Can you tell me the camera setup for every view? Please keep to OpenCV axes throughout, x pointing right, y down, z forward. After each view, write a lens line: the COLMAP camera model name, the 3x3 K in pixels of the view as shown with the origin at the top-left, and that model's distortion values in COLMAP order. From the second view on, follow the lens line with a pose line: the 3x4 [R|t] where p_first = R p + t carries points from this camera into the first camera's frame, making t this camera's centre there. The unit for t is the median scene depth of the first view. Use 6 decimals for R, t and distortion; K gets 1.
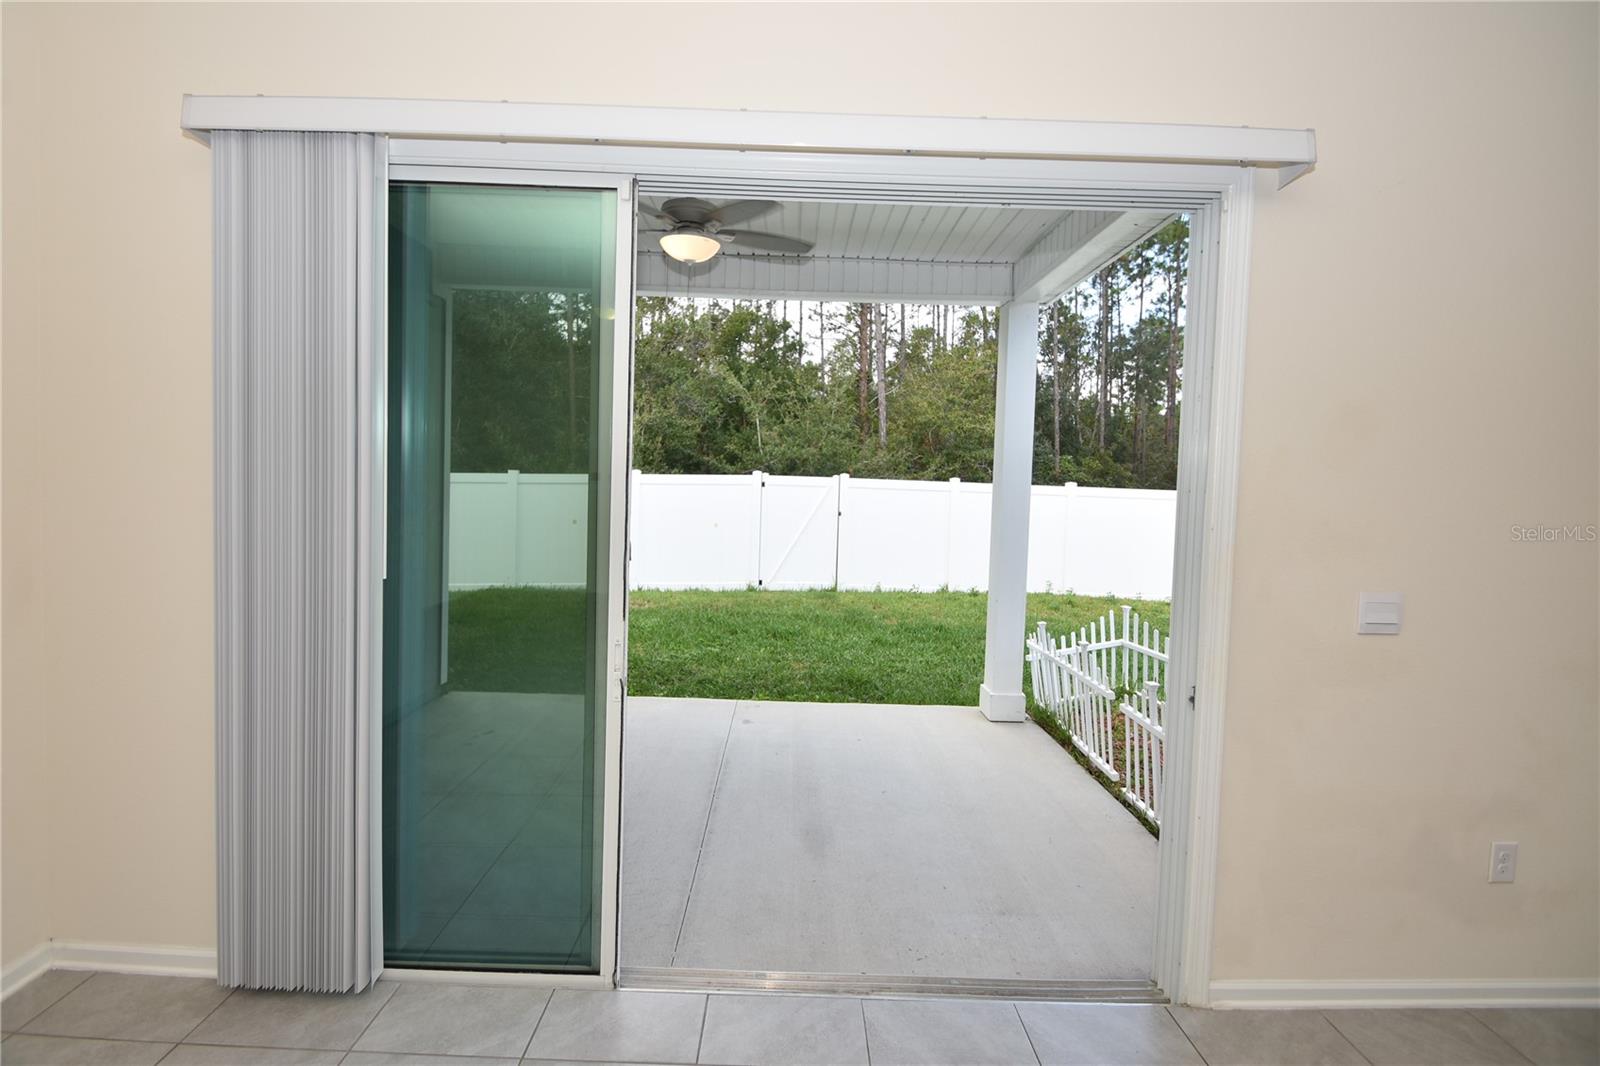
lens RADIAL K [[699.8, 0, 793.1], [0, 699.8, 506.5], [0, 0, 1]] dist [0.021951, -0.018518]
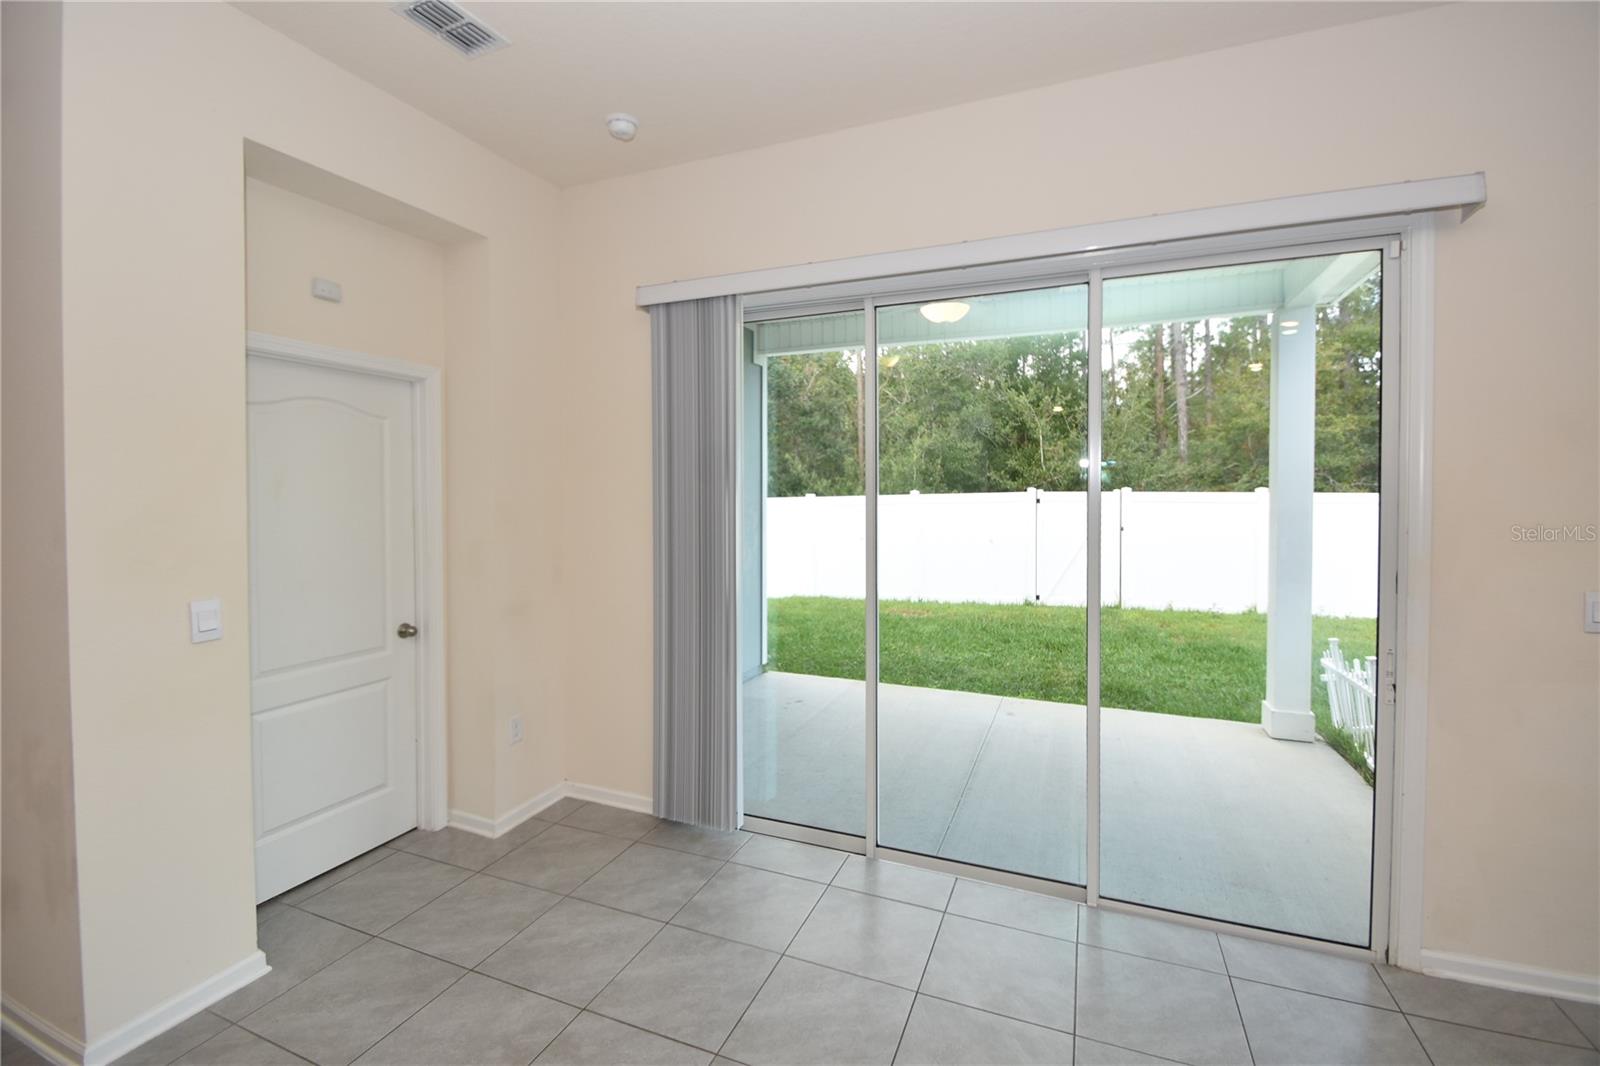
lens RADIAL K [[699.8, 0, 793.1], [0, 699.8, 506.5], [0, 0, 1]] dist [0.021951, -0.018518]
pose [[0.920028, -0.023997, -0.391118, 0.046120], [0.013221, 0.999456, -0.030221, 0.003983], [0.391631, 0.022633, 0.919844, -0.130460]]
